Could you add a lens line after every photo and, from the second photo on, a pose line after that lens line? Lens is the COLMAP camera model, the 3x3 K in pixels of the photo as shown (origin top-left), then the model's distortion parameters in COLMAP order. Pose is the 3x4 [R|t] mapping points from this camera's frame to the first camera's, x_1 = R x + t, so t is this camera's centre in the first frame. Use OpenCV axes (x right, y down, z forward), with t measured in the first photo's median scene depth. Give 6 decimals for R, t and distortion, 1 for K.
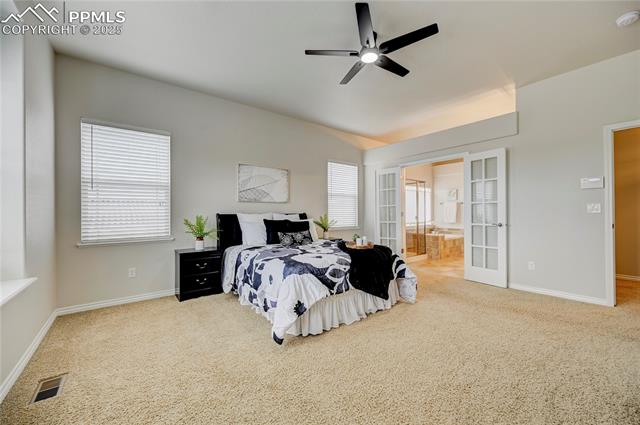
lens RADIAL K [[256.3, 0, 322.1], [0, 256.3, 212.2], [0, 0, 1]] dist [-0.002158, -0.000283]
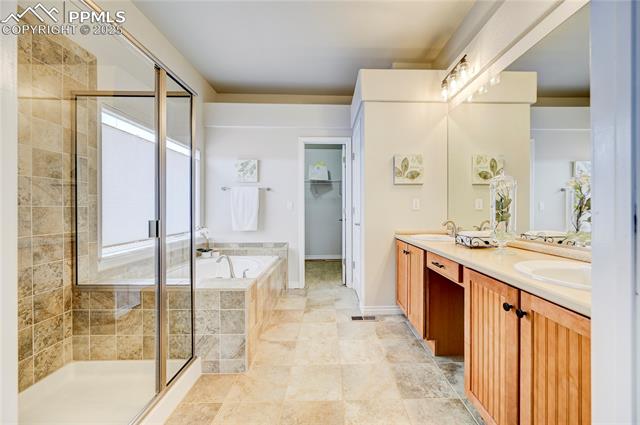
lens RADIAL K [[256.3, 0, 325.2], [0, 256.3, 211.2], [0, 0, 1]] dist [-0.002158, -0.000283]
pose [[0.622093, -0.000014, 0.782943, 0.235590], [-0.002069, 0.999996, 0.001662, 0.004375], [-0.782941, -0.002654, 0.622091, 0.612372]]
